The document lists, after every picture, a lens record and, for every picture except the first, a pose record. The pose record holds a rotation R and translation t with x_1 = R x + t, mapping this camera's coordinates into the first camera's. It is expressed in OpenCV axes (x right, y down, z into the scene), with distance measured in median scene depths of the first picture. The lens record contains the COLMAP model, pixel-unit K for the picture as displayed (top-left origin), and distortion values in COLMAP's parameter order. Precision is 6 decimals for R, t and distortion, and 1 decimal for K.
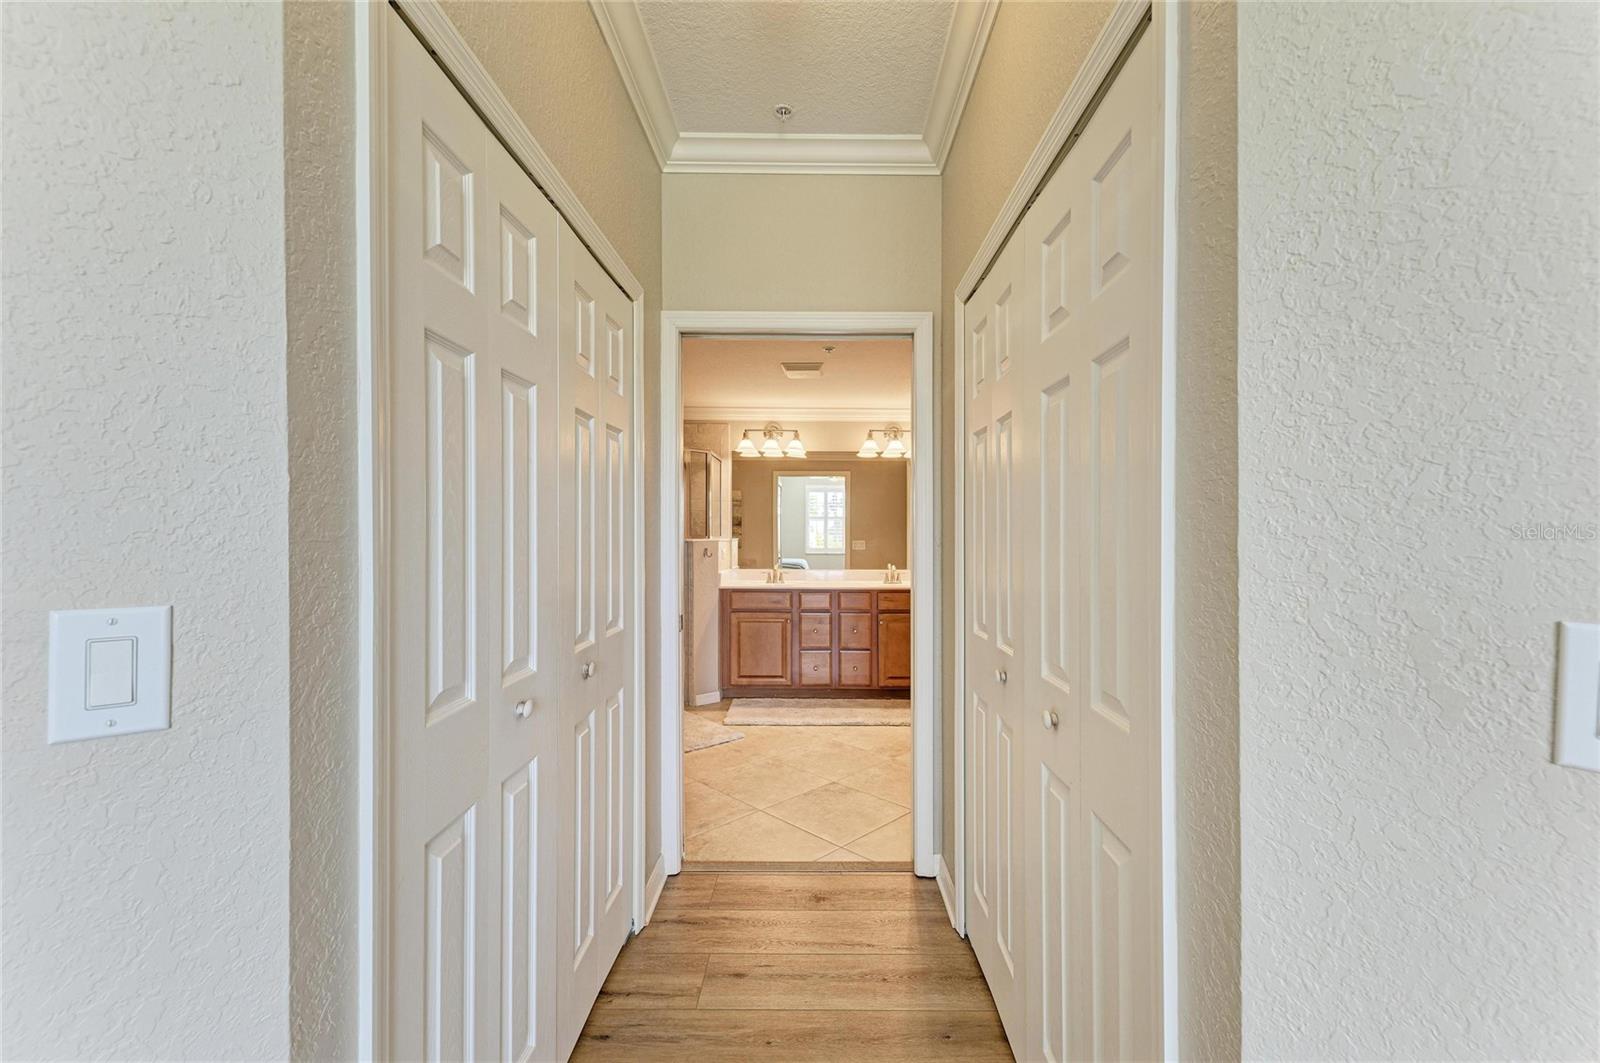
lens RADIAL K [[620.9, 0, 801.6], [0, 620.9, 527.1], [0, 0, 1]] dist [0.008001, -0.002882]
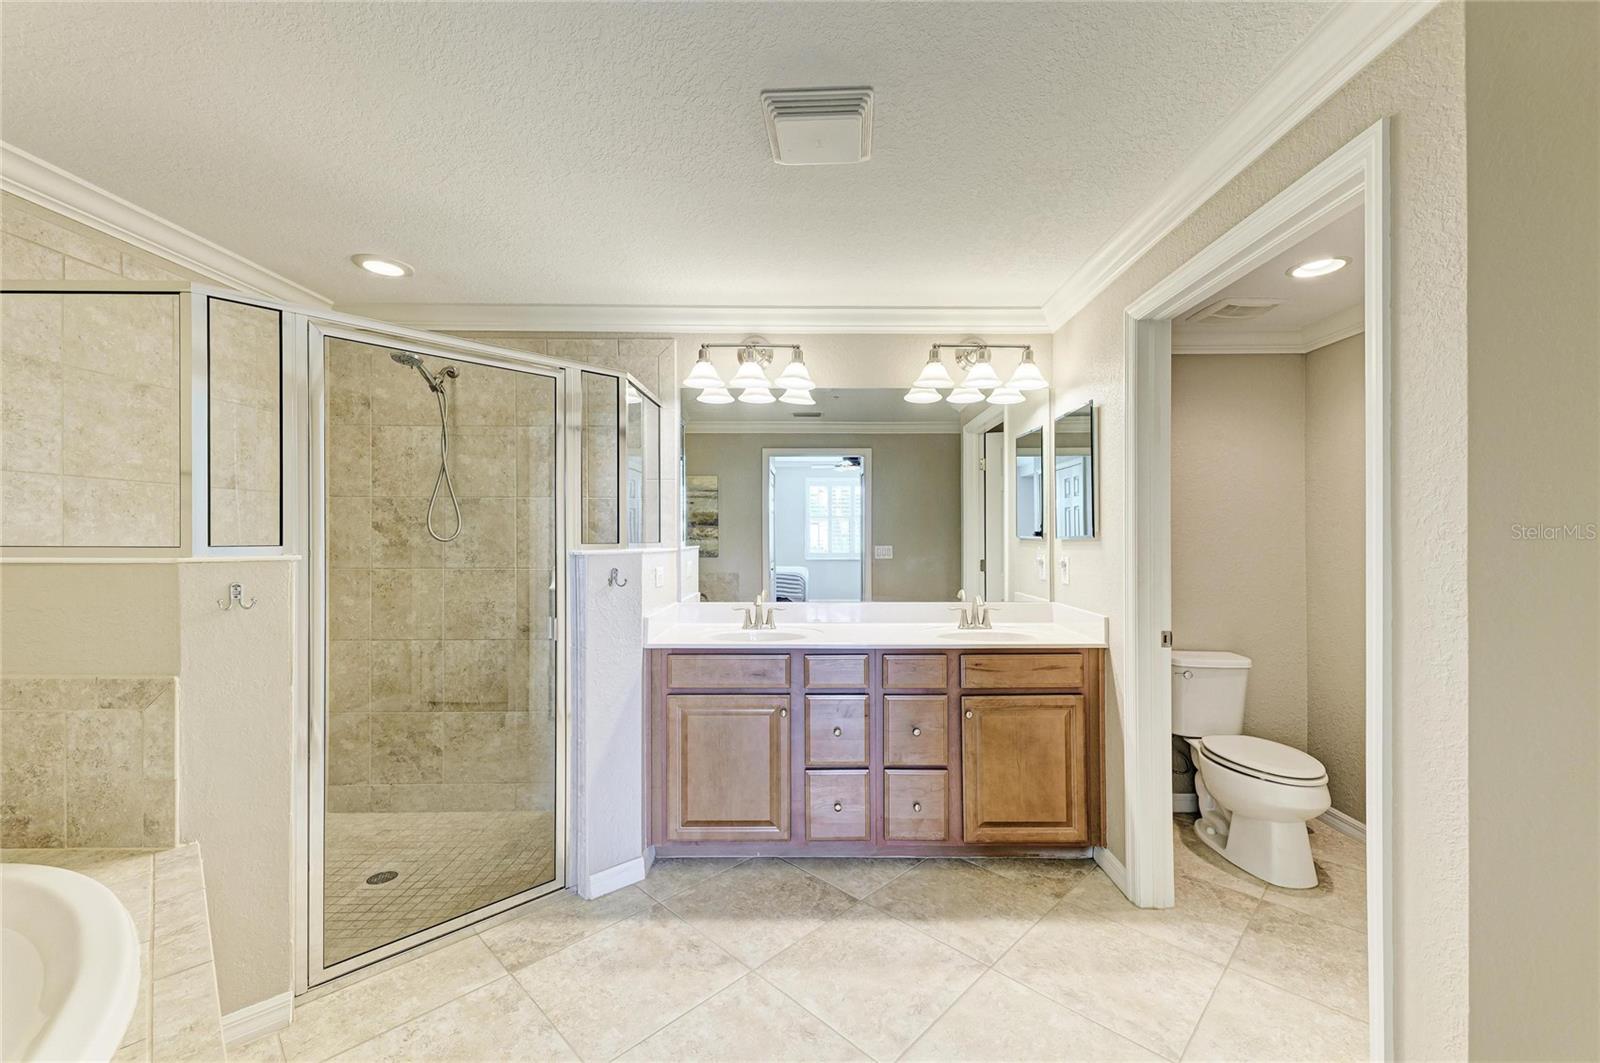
lens RADIAL K [[620.9, 0, 798.9], [0, 620.9, 527.2], [0, 0, 1]] dist [0.008001, -0.002882]
pose [[0.999993, -0.003188, 0.002072, -0.009044], [0.003194, 0.999991, -0.002937, 0.003140], [-0.002063, 0.002944, 0.999994, 0.494232]]
